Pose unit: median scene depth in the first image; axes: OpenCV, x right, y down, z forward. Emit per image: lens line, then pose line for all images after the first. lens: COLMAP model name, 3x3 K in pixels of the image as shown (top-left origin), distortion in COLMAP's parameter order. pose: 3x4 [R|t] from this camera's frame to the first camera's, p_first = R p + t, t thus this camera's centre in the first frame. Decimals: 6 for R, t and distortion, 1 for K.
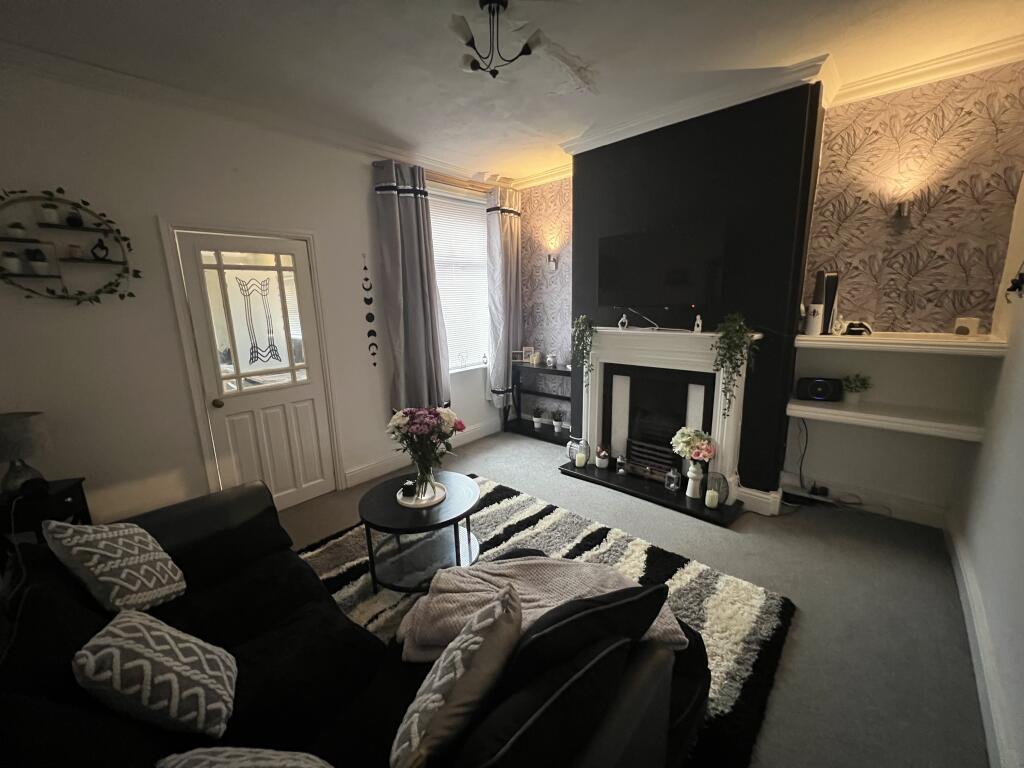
lens RADIAL K [[411.3, 0, 509.4], [0, 411.3, 382.8], [0, 0, 1]] dist [0.000070, -0.000184]
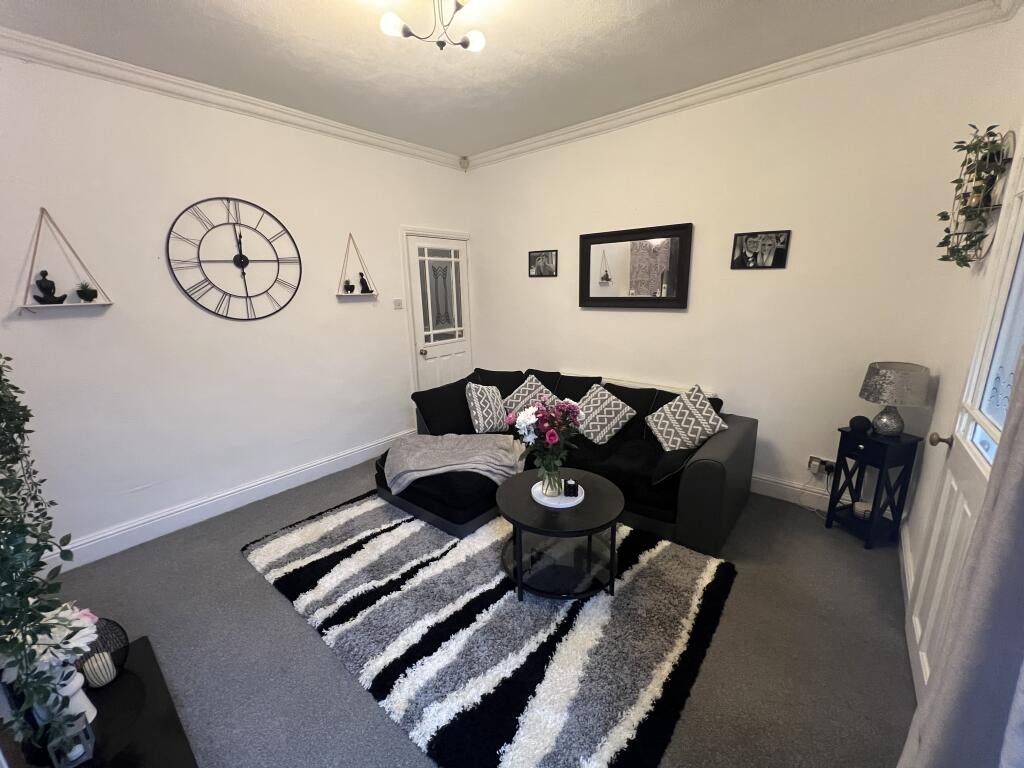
lens RADIAL K [[417.6, 0, 513.4], [0, 417.6, 384.1], [0, 0, 1]] dist [0.012591, -0.000061]
pose [[-0.997330, 0.060033, -0.041585, -0.071522], [0.036409, 0.902351, 0.429461, -0.309155], [0.063306, 0.426800, -0.902127, 1.476390]]
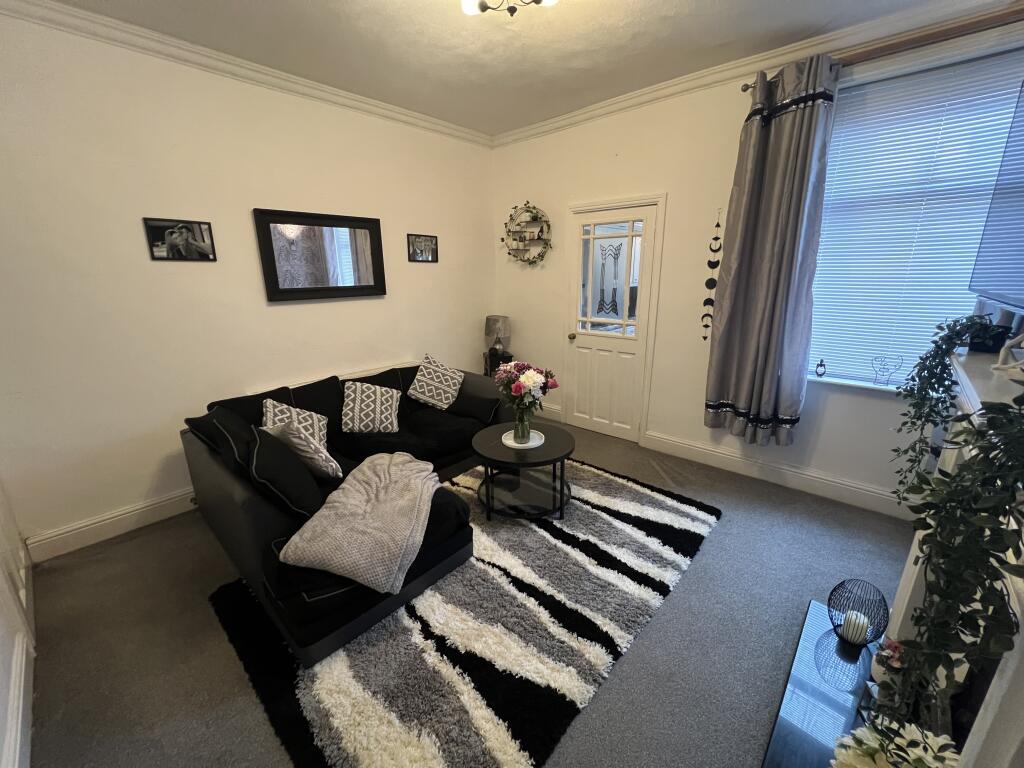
lens RADIAL K [[411.3, 0, 509.4], [0, 411.3, 382.8], [0, 0, 1]] dist [0.000070, -0.000184]
pose [[-0.001266, 0.288247, -0.957555, 0.709255], [-0.190900, 0.939876, 0.283178, -0.162588], [0.981609, 0.183156, 0.053836, 0.735481]]
